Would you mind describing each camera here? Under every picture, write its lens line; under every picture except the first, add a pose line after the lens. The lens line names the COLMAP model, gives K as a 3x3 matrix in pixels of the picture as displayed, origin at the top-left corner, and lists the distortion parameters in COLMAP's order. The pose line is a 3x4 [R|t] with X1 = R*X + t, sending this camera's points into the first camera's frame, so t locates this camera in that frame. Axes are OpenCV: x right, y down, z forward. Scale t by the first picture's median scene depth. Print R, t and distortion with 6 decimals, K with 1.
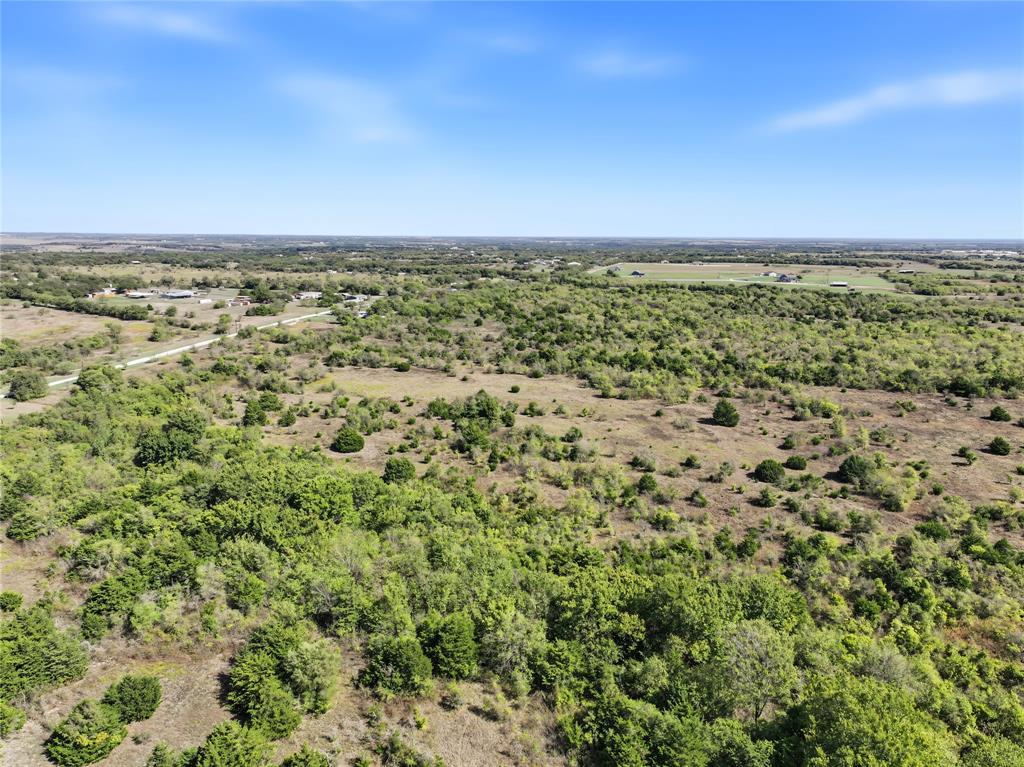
lens RADIAL K [[719.8, 0, 513.2], [0, 719.8, 379.6], [0, 0, 1]] dist [-0.004025, 0.021497]
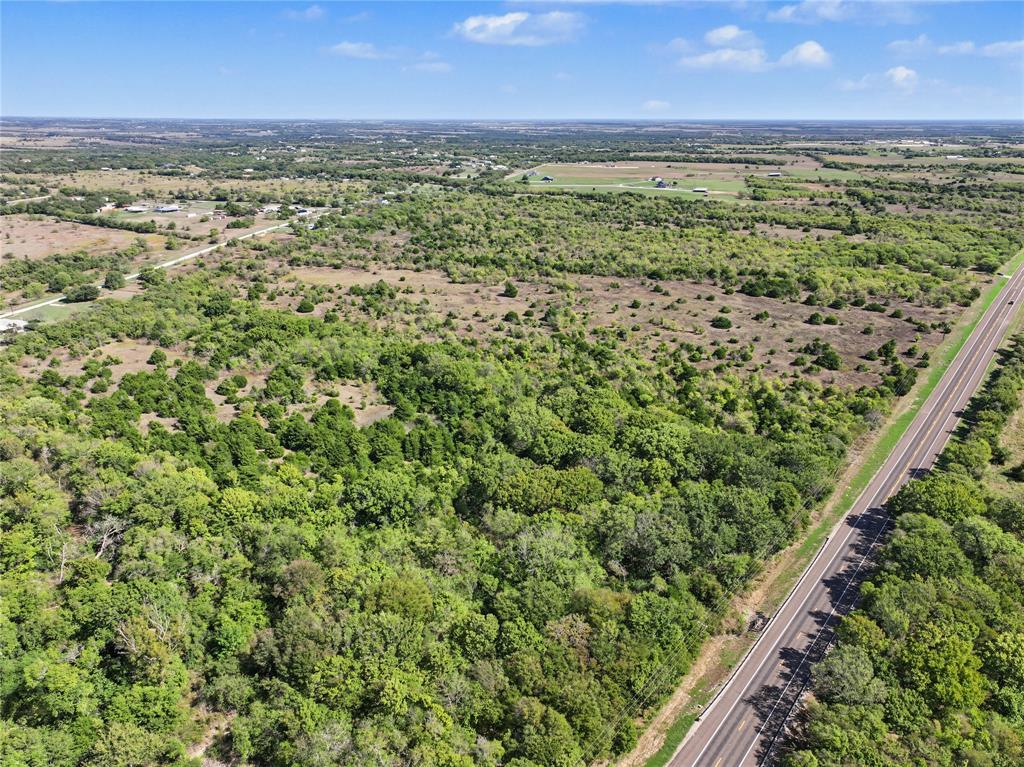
lens RADIAL K [[719.8, 0, 517.8], [0, 719.8, 387.8], [0, 0, 1]] dist [-0.004025, 0.021497]
pose [[0.998214, -0.022088, 0.055500, 0.234159], [0.012791, 0.986608, 0.162609, -0.007860], [-0.058349, -0.161609, 0.985128, -1.002558]]
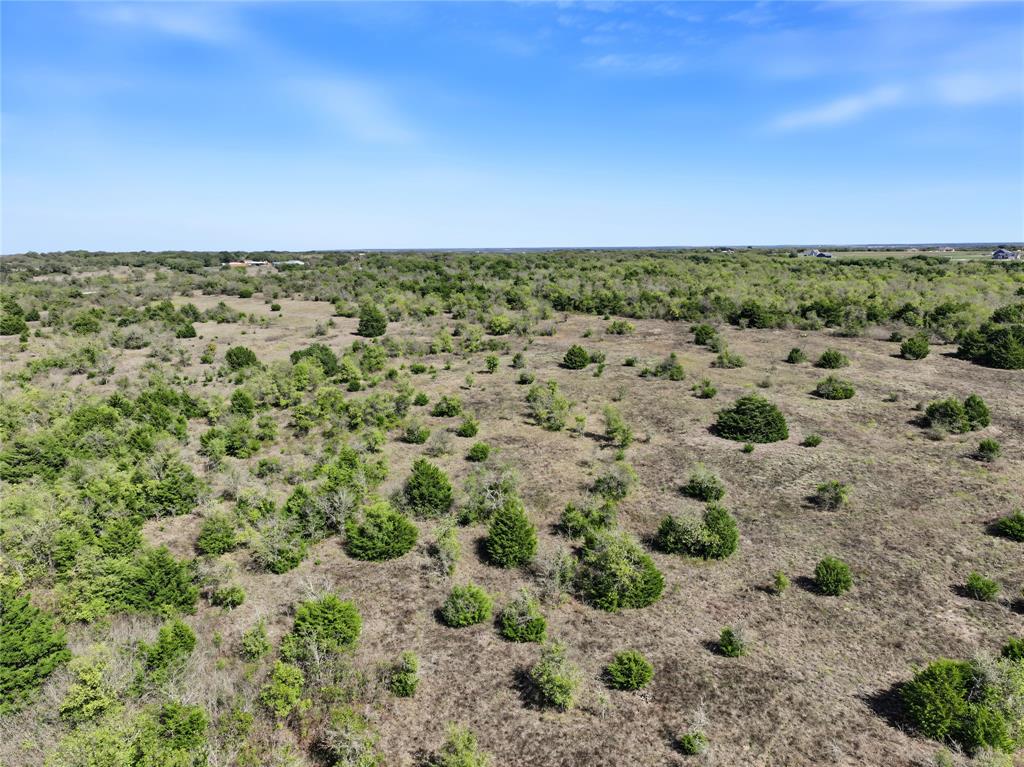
lens RADIAL K [[719.8, 0, 517.5], [0, 719.8, 385.1], [0, 0, 1]] dist [-0.004025, 0.021497]
pose [[0.910594, 0.059273, -0.409029, 0.929505], [-0.063073, 0.998000, 0.004207, 0.121285], [0.408460, 0.021968, 0.912512, 0.328818]]
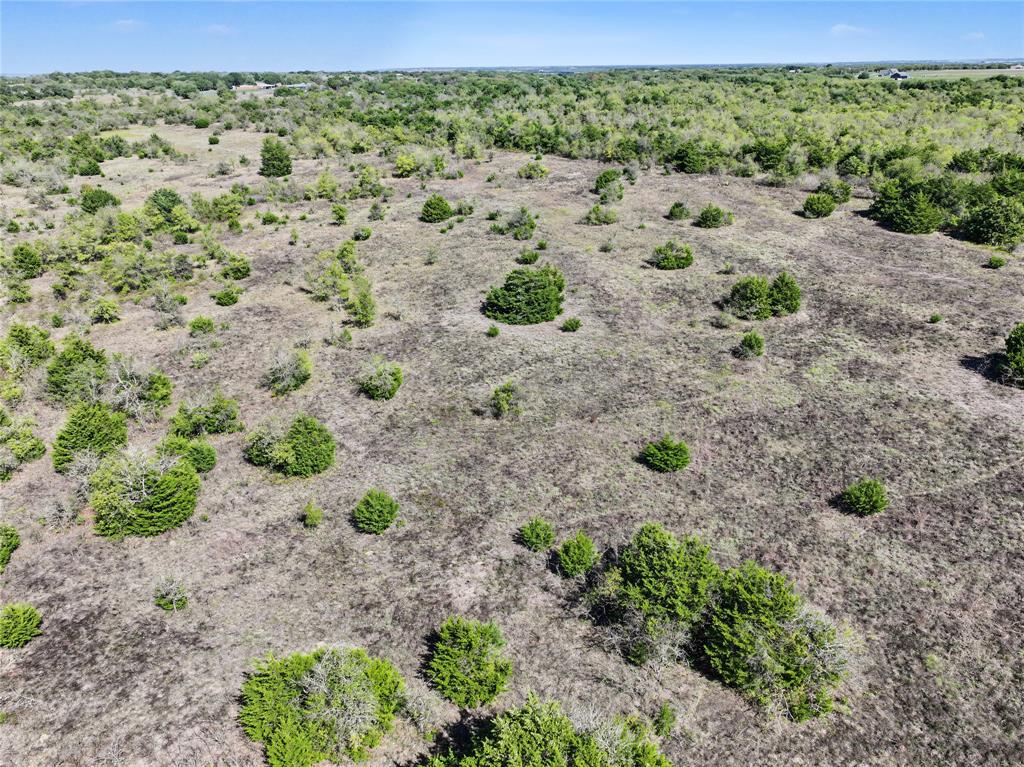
lens RADIAL K [[719.8, 0, 518.6], [0, 719.8, 382.0], [0, 0, 1]] dist [-0.004025, 0.021497]
pose [[0.869247, 0.180699, -0.460170, 1.078192], [-0.077817, 0.969215, 0.233595, 0.086720], [0.488214, -0.167243, 0.856549, 0.465687]]
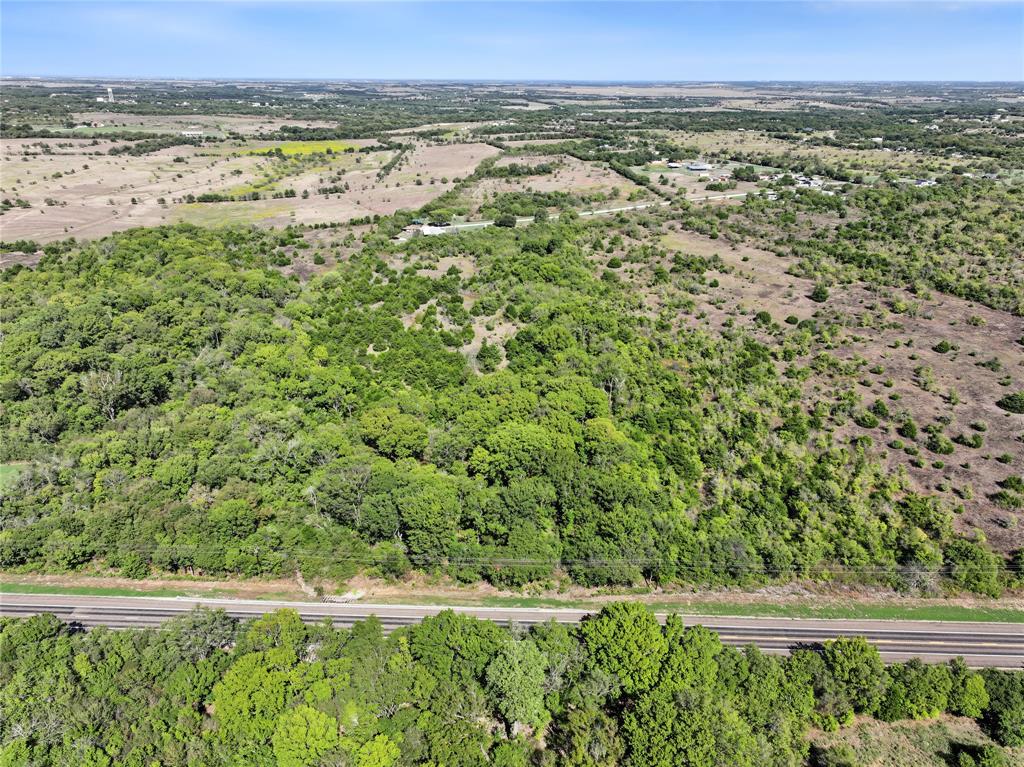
lens RADIAL K [[719.8, 0, 513.9], [0, 719.8, 399.0], [0, 0, 1]] dist [-0.004025, 0.021497]
pose [[0.639002, 0.313260, -0.702527, 1.192872], [-0.153447, 0.946872, 0.282642, -0.087489], [0.753744, -0.072808, 0.653122, -0.616639]]
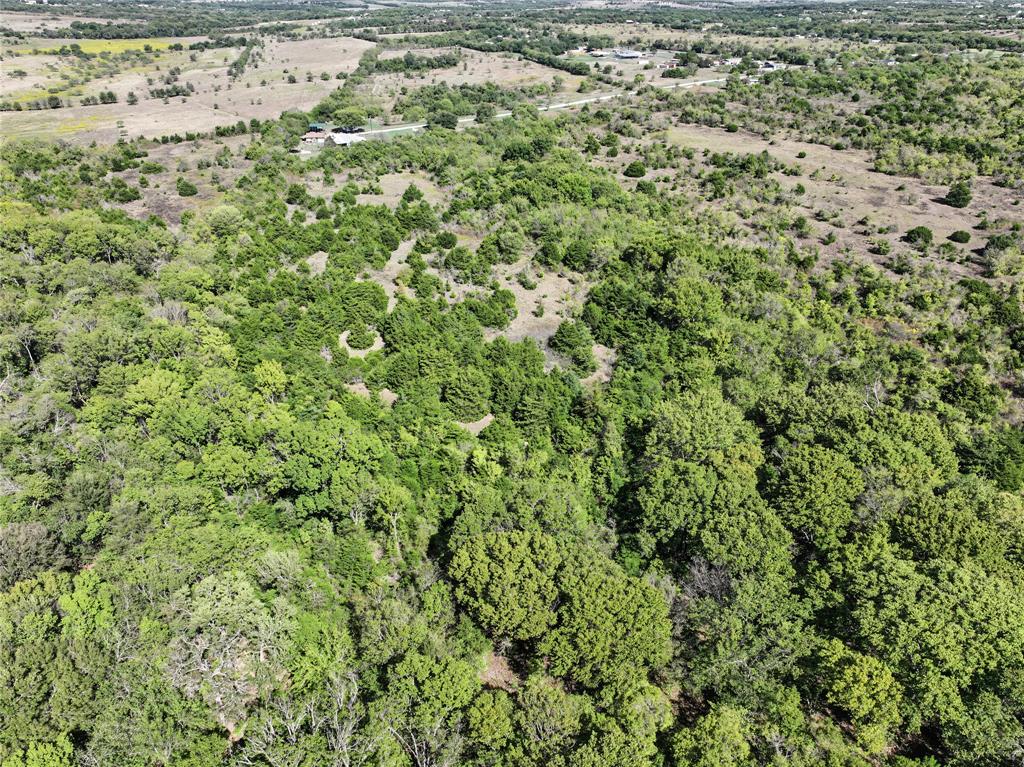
lens RADIAL K [[719.8, 0, 514.9], [0, 719.8, 389.6], [0, 0, 1]] dist [-0.004025, 0.021497]
pose [[0.789608, 0.297788, -0.536509, 0.504645], [-0.118987, 0.932057, 0.342217, 0.031238], [0.601965, -0.206379, 0.771392, -0.372275]]
